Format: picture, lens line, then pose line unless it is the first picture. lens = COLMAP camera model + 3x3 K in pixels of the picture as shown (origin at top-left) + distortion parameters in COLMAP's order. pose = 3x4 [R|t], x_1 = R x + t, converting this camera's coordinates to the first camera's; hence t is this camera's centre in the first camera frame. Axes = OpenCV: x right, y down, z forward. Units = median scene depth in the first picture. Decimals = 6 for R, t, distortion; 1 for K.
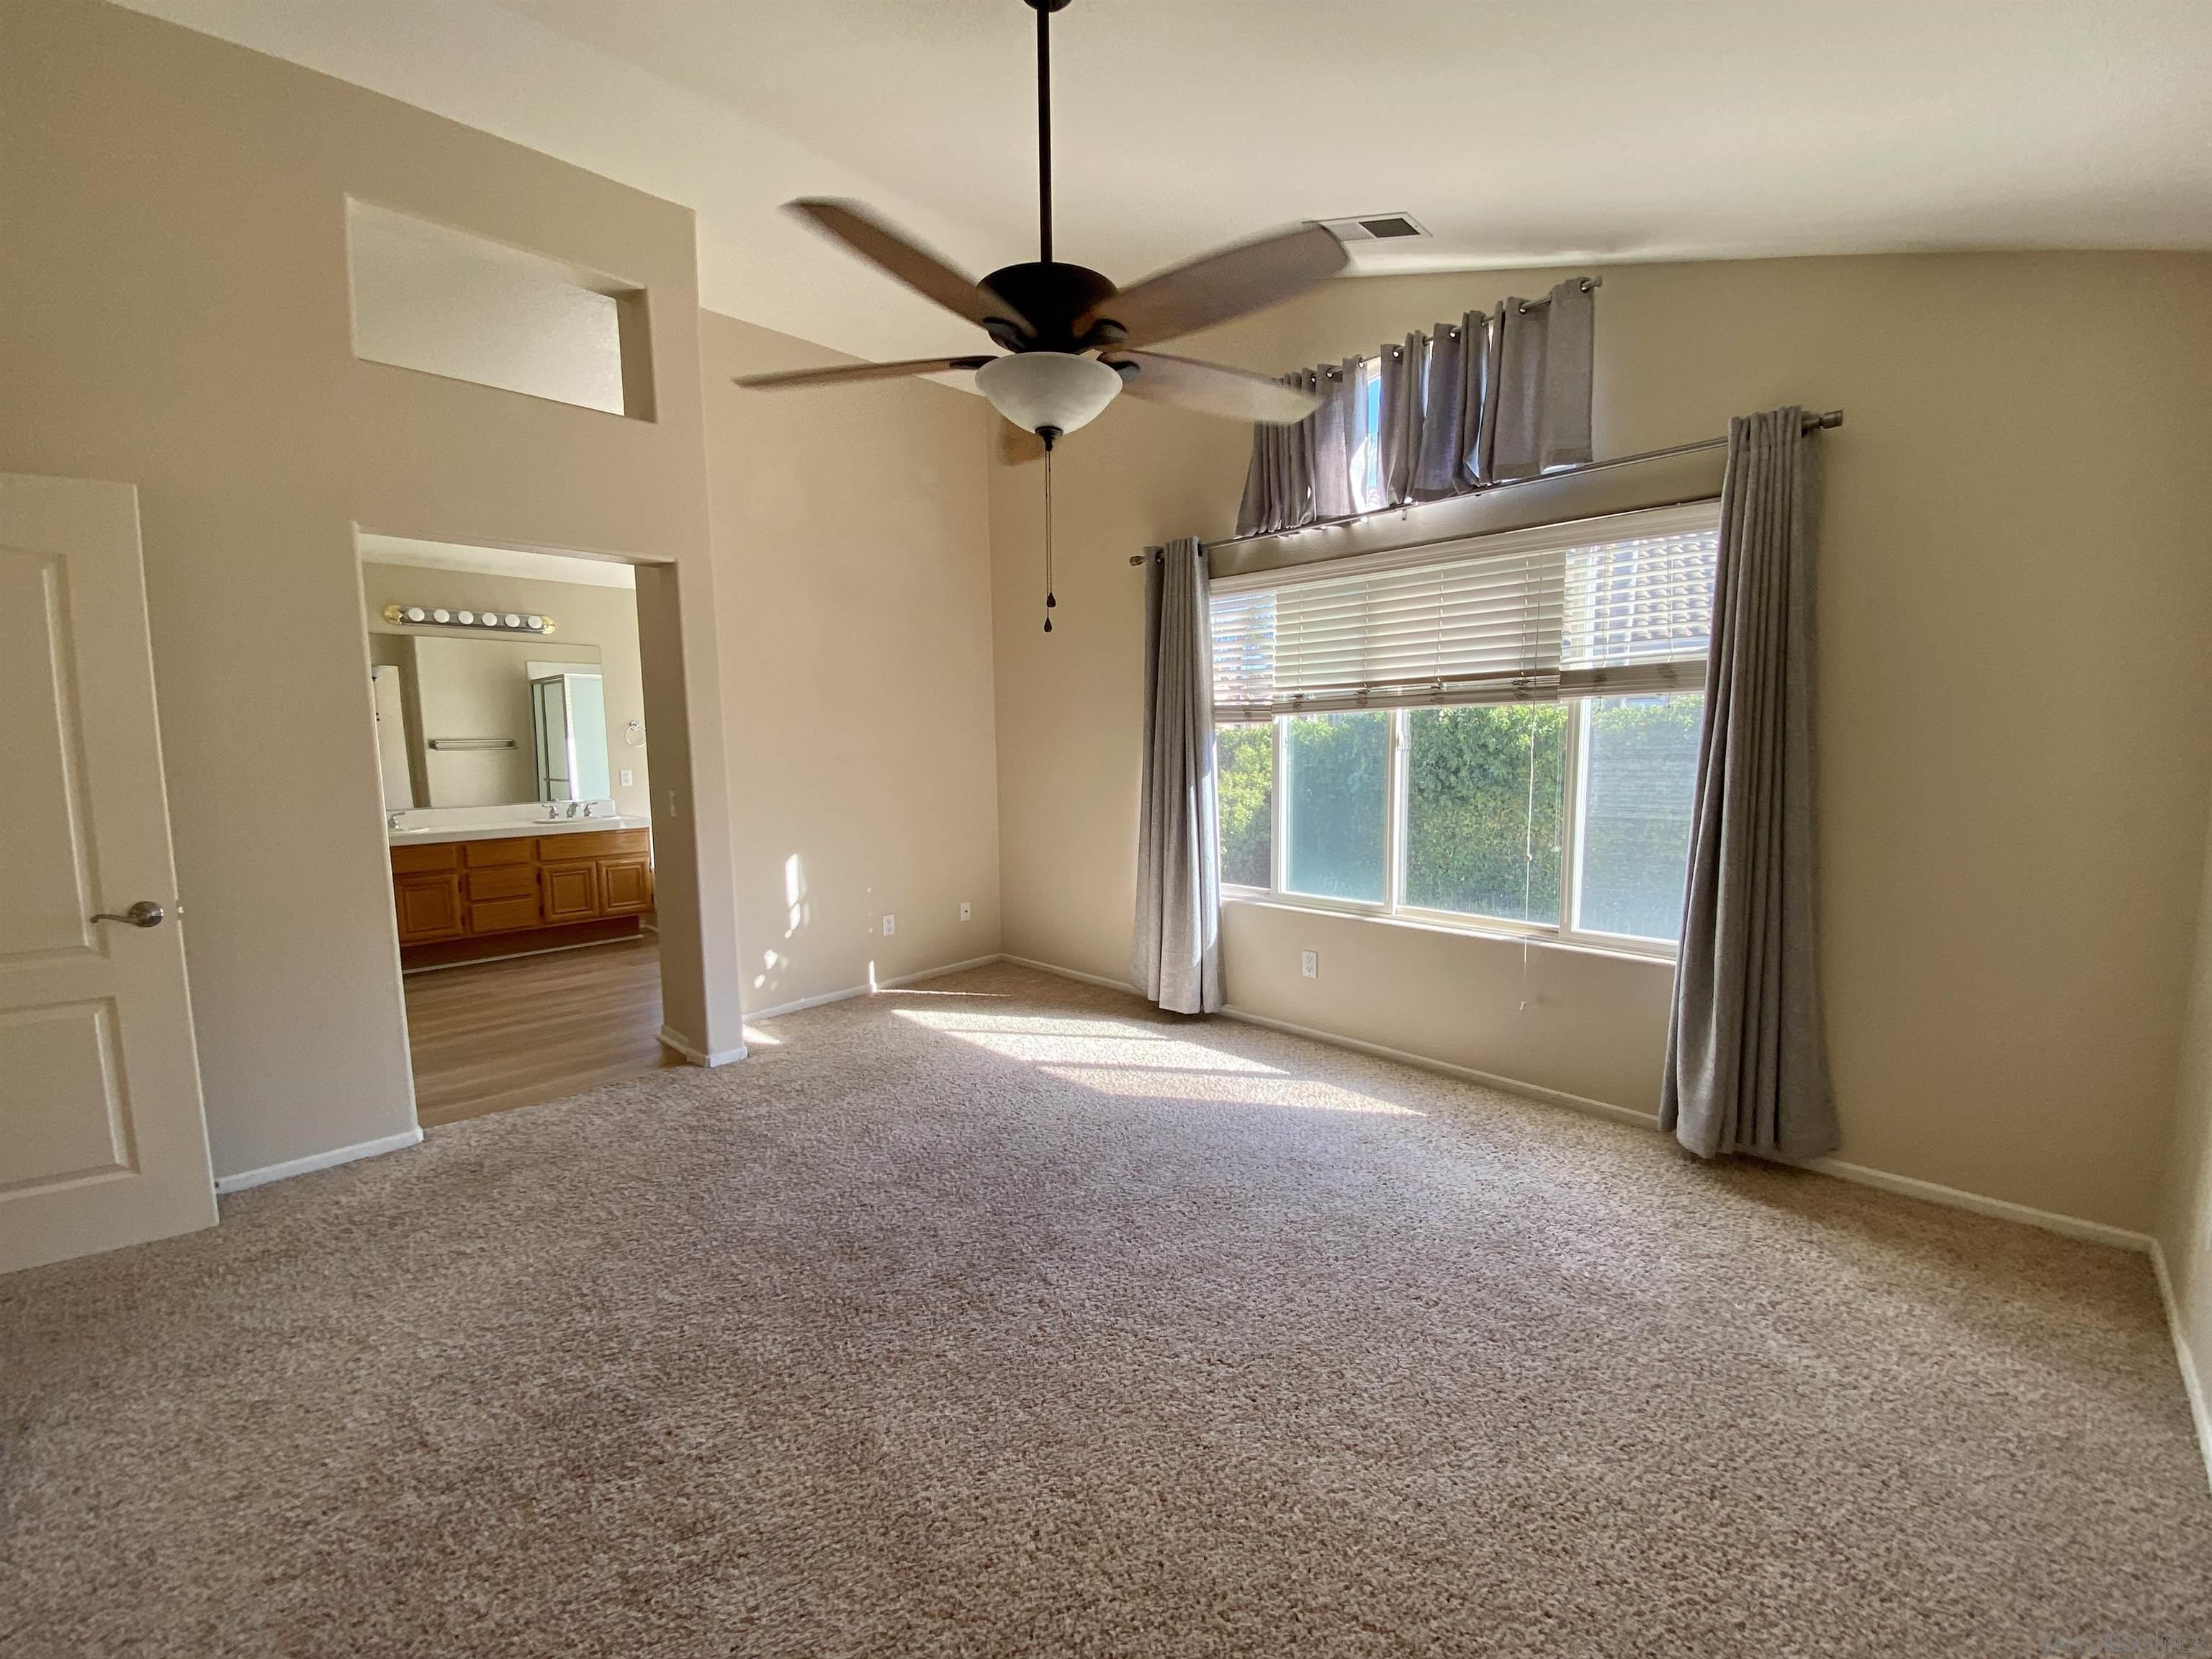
lens RADIAL K [[899.2, 0, 1104.6], [0, 899.2, 836.1], [0, 0, 1]] dist [0.025017, -0.025421]
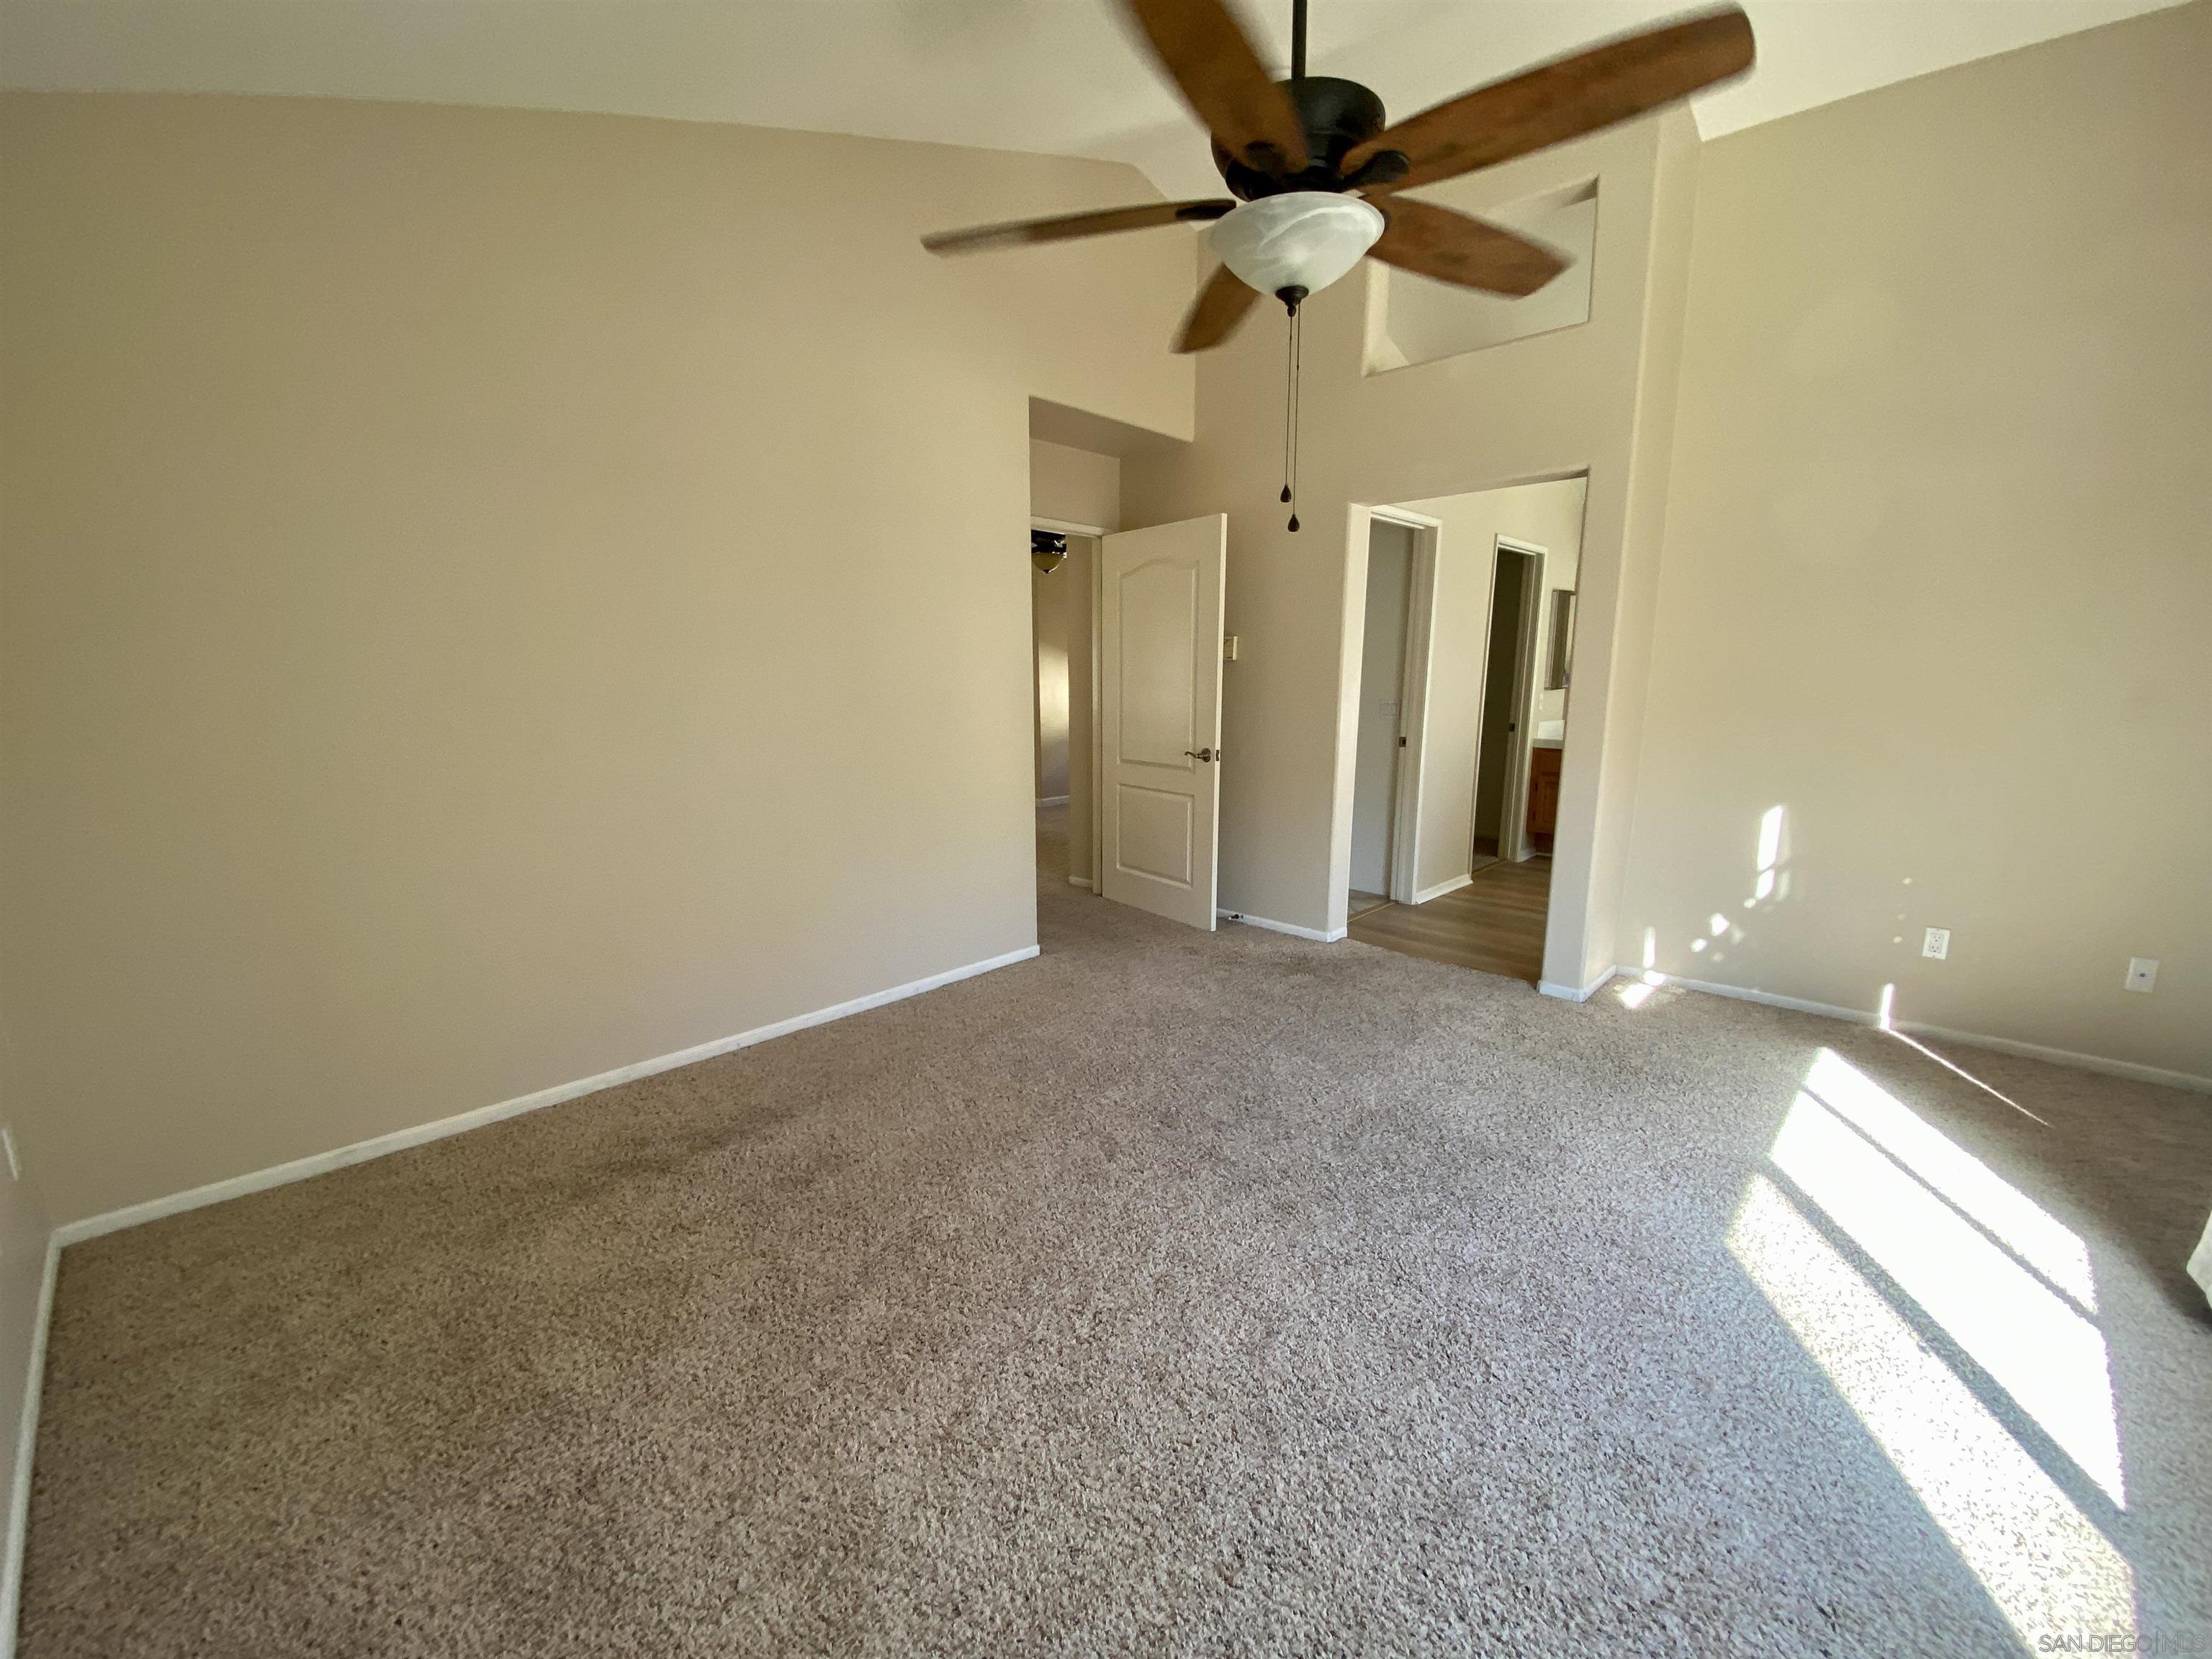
lens RADIAL K [[899.2, 0, 1104.6], [0, 899.2, 836.1], [0, 0, 1]] dist [0.025017, -0.025421]
pose [[0.011590, 0.199152, -0.979900, 0.443434], [-0.105096, 0.974781, 0.196868, -0.049351], [0.994395, 0.100702, 0.032227, 0.434165]]
